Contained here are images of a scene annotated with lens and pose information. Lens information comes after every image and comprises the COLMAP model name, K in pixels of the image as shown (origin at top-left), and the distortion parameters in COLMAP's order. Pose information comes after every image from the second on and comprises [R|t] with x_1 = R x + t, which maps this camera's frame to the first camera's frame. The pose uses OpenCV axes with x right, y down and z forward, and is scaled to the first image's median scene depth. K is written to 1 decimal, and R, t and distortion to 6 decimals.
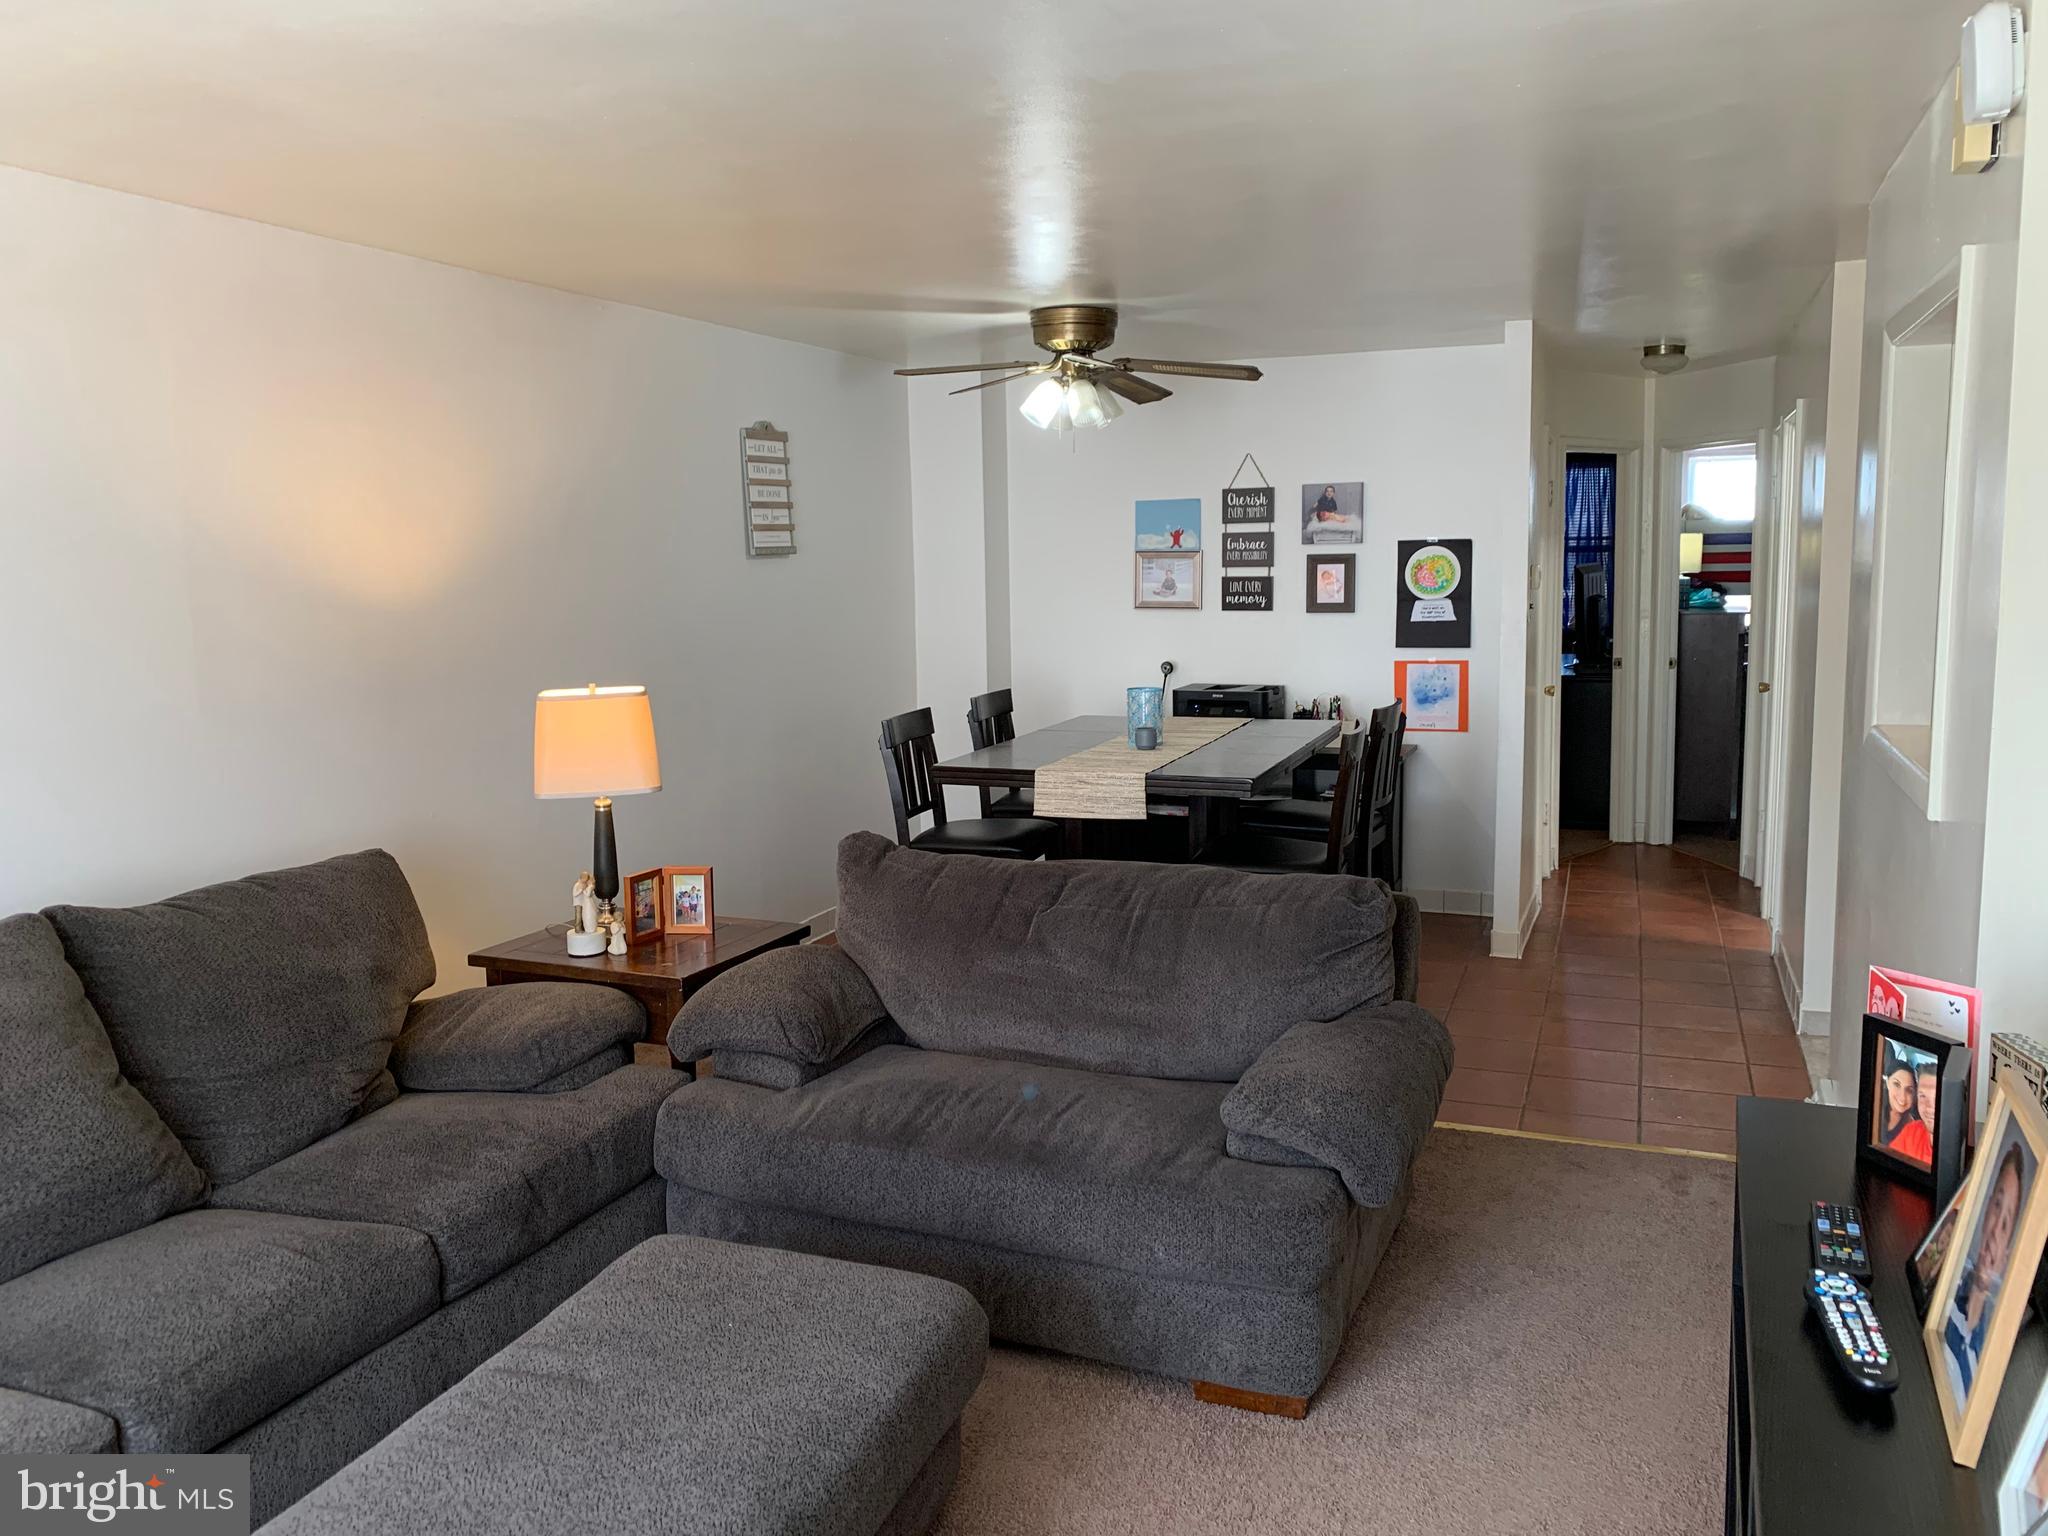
lens RADIAL K [[1551.6, 0, 1029.9], [0, 1551.6, 765.9], [0, 0, 1]] dist [0.027930, -0.032977]
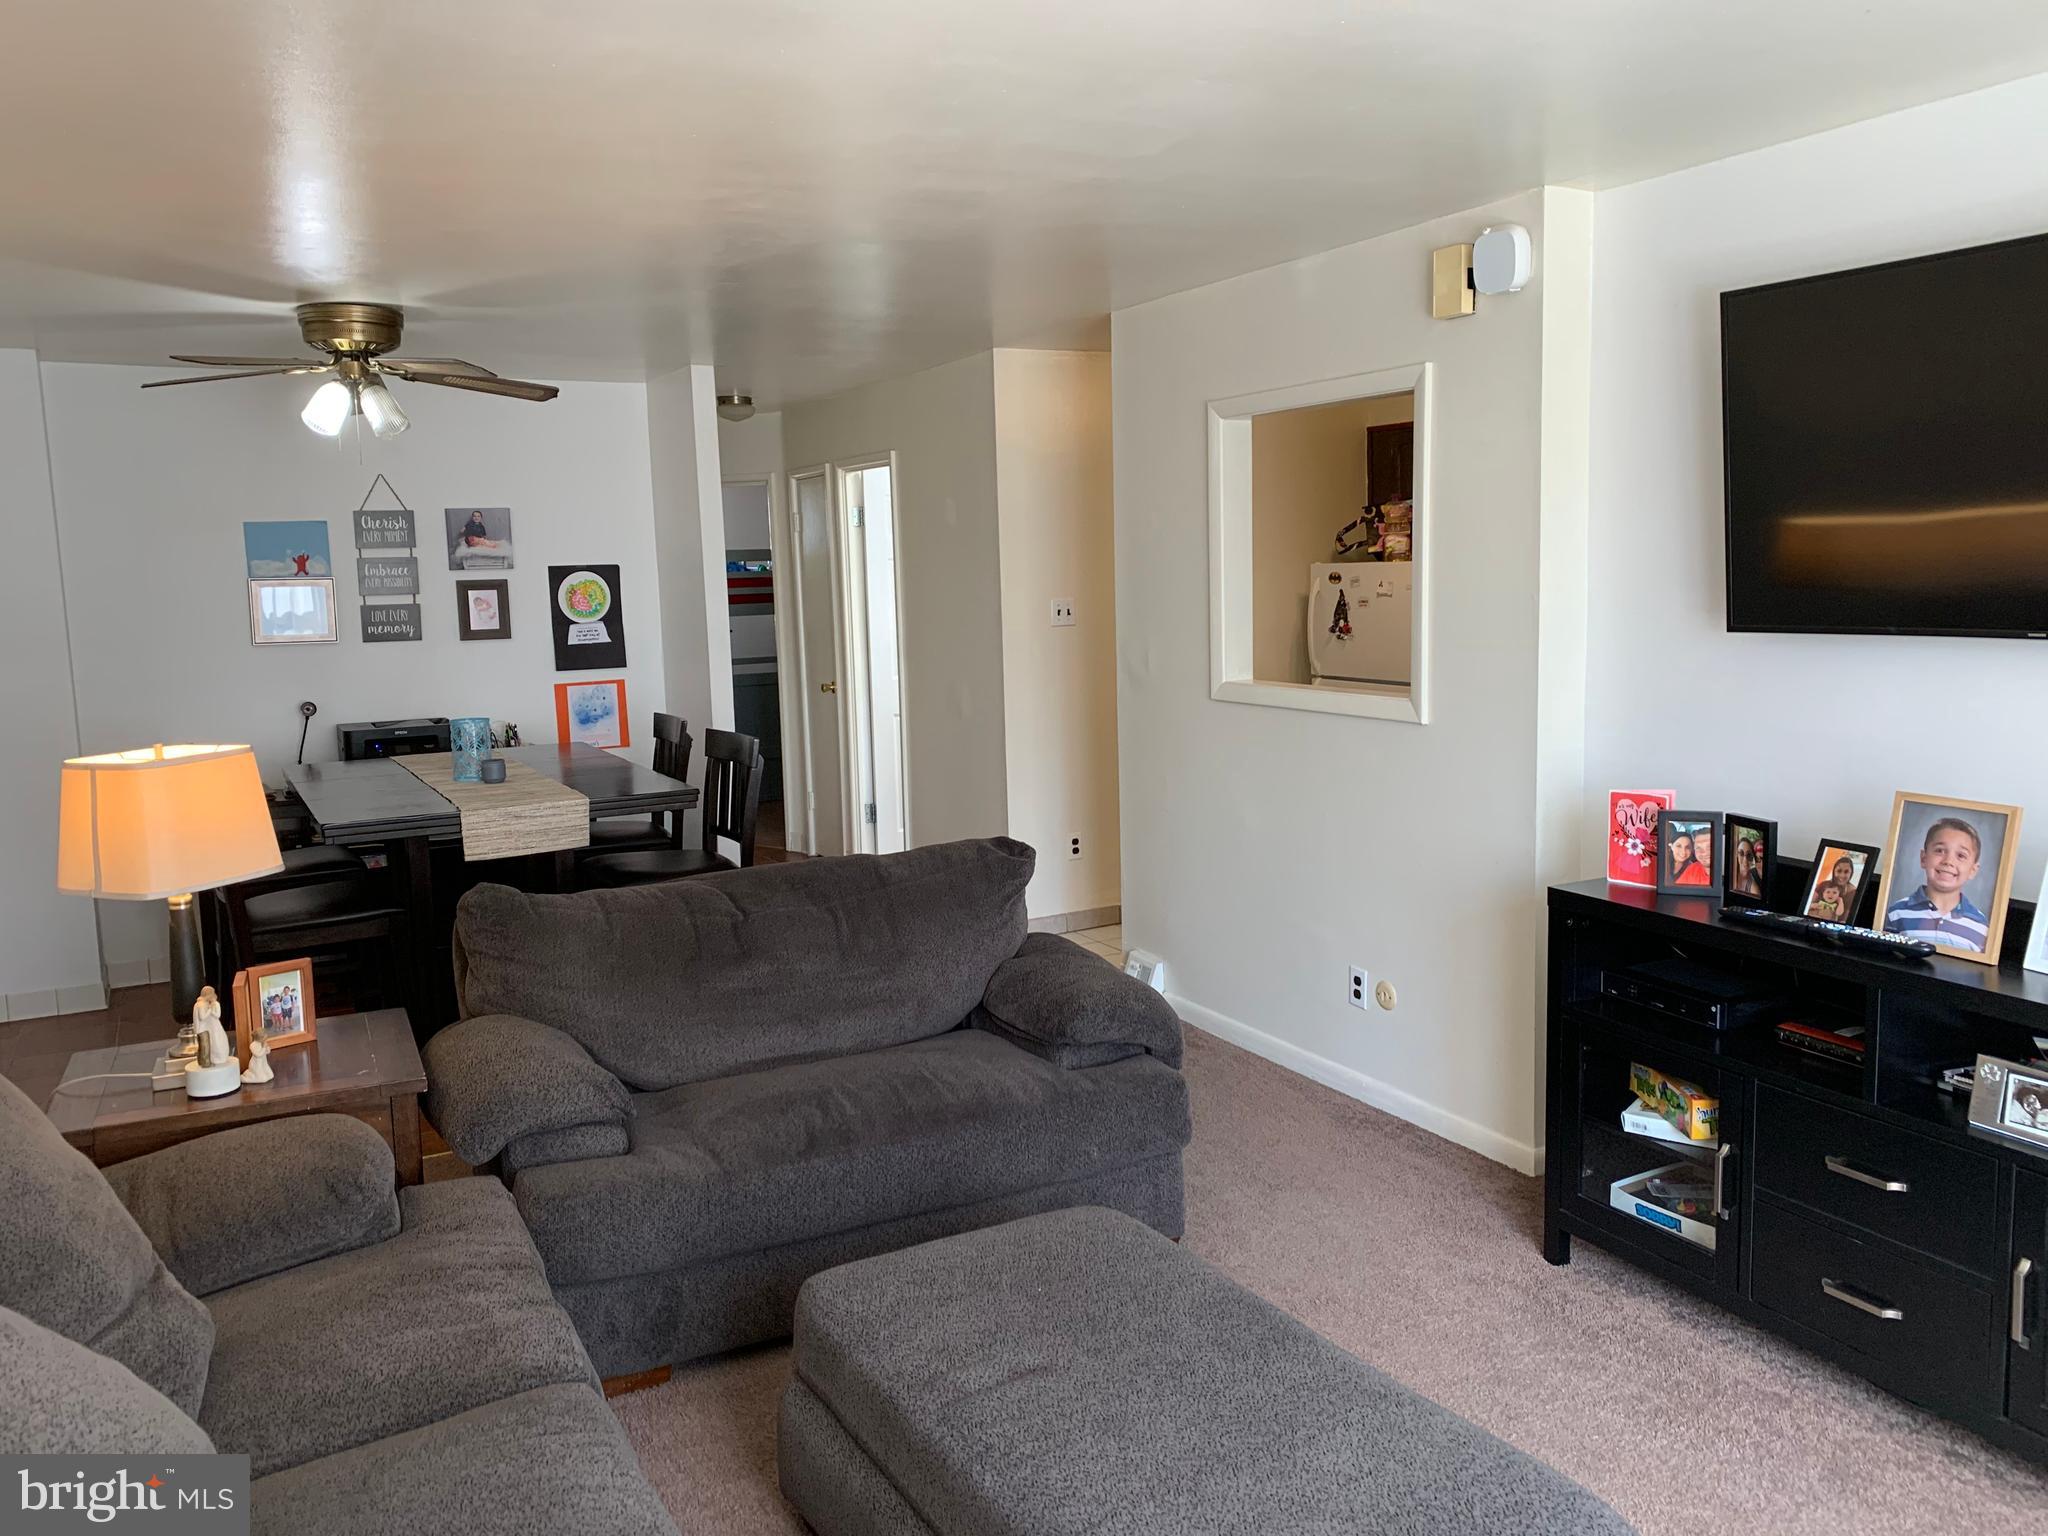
lens RADIAL K [[1551.6, 0, 1039.3], [0, 1551.6, 764.7], [0, 0, 1]] dist [0.027930, -0.032977]
pose [[0.642502, -0.100848, 0.759619, -0.342671], [0.119974, 0.992316, 0.030264, -0.008318], [-0.756834, 0.071690, 0.649664, 0.105421]]
